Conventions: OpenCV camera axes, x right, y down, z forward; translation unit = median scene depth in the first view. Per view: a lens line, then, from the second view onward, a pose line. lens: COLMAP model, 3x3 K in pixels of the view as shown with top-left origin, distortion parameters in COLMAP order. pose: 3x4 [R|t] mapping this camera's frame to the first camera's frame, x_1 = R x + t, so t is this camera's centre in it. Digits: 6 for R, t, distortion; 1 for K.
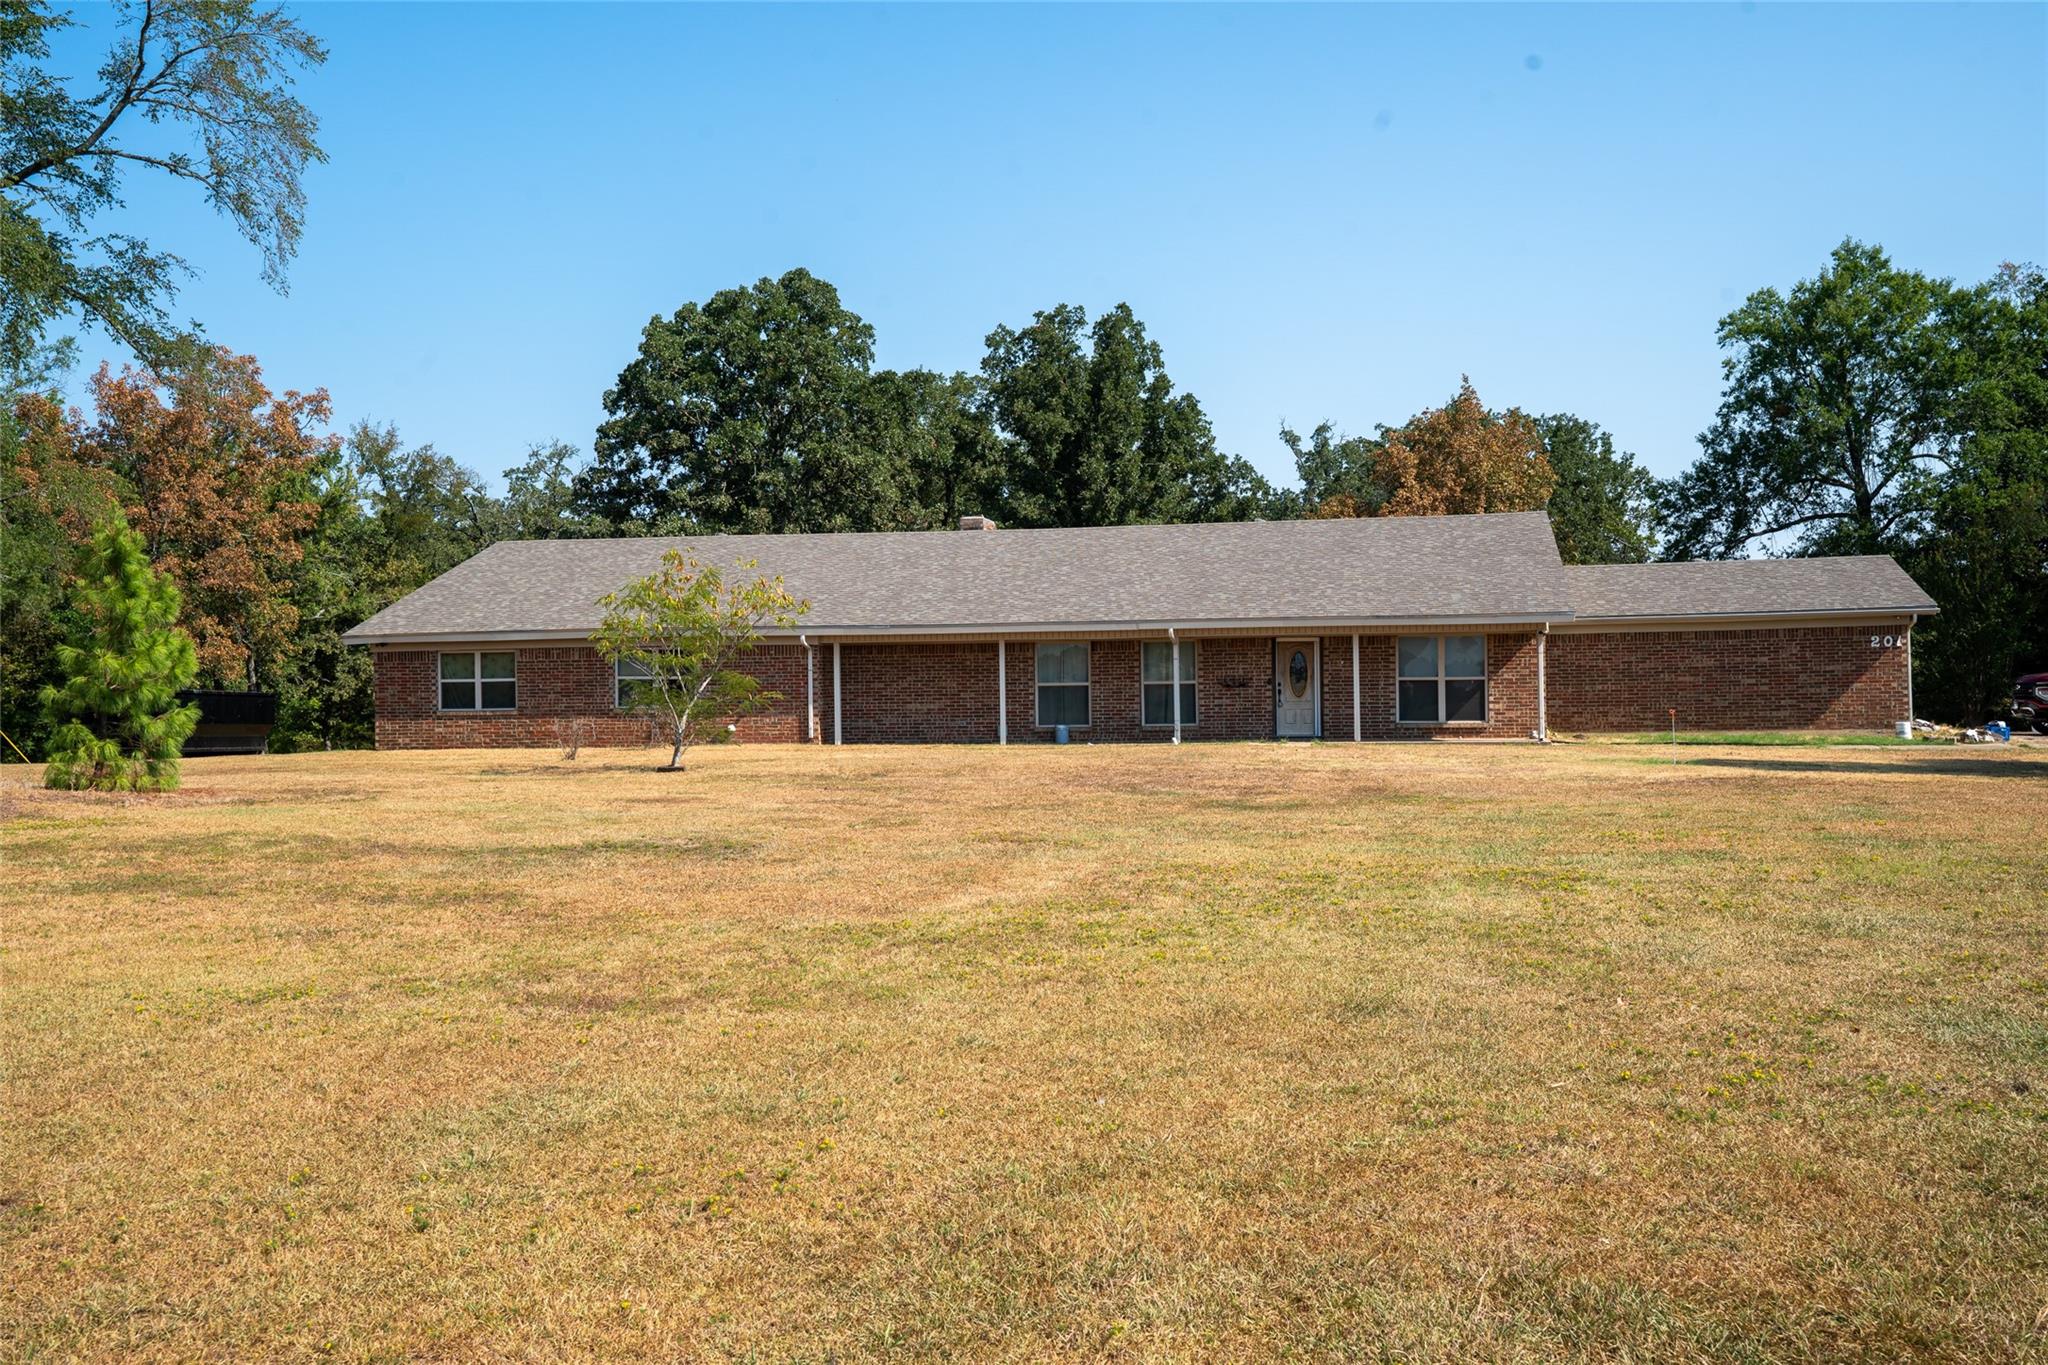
lens RADIAL K [[1879.7, 0, 1024.0], [0, 1879.7, 682.5], [0, 0, 1]] dist [0.049450, 0.012120]
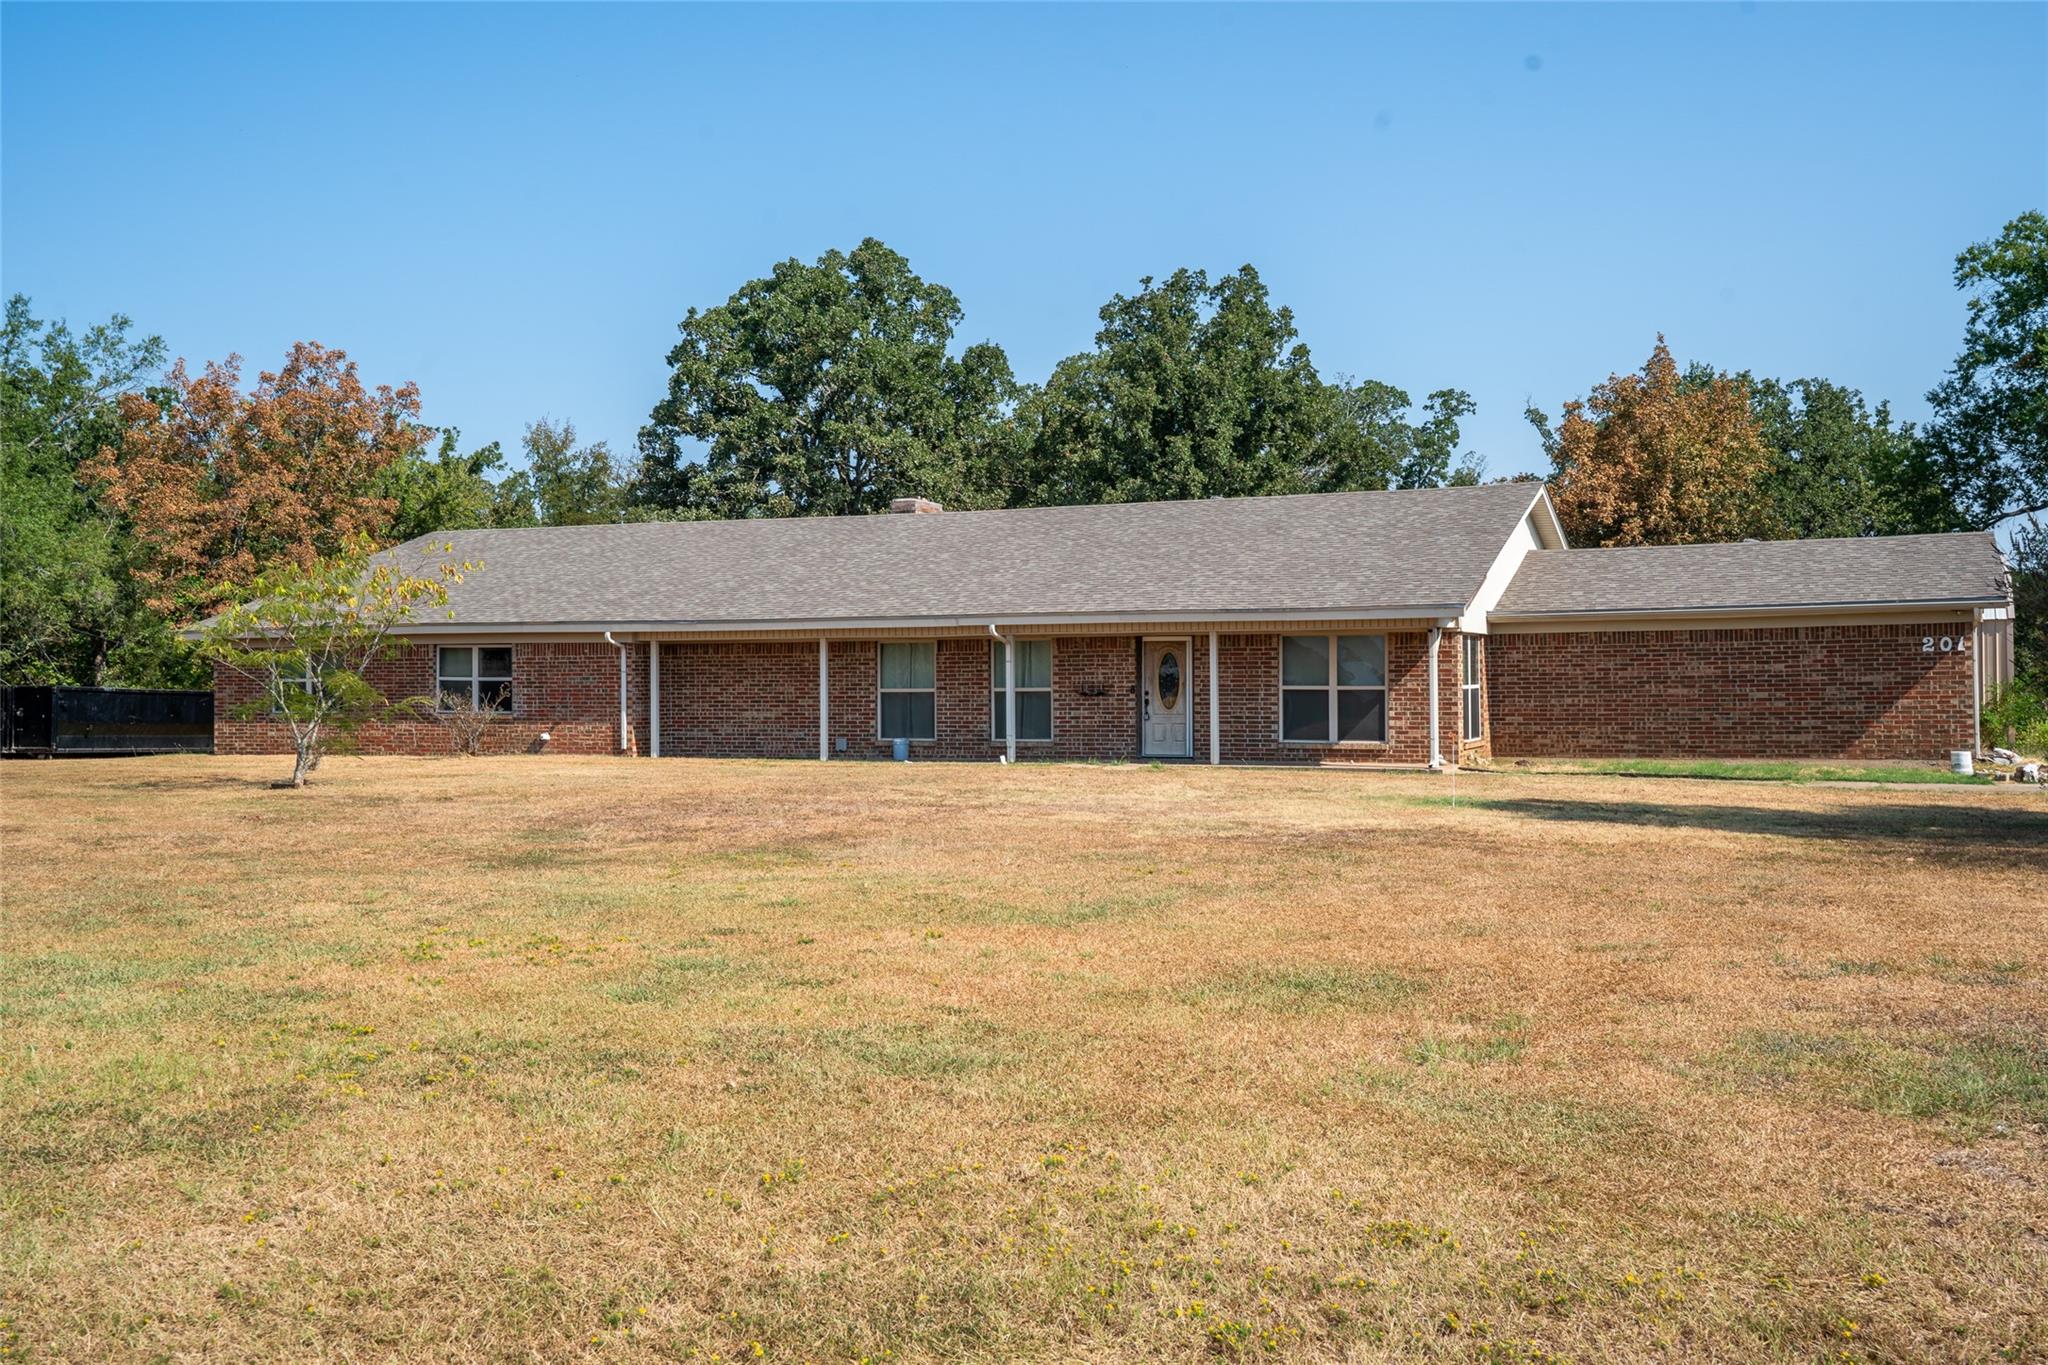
lens RADIAL K [[1879.7, 0, 1024.0], [0, 1879.7, 682.5], [0, 0, 1]] dist [0.049450, 0.012120]
pose [[0.977048, 0.008627, -0.212844, 0.254265], [-0.008857, 0.999961, -0.000124, -0.003040], [0.212835, 0.002006, 0.977086, 0.181153]]
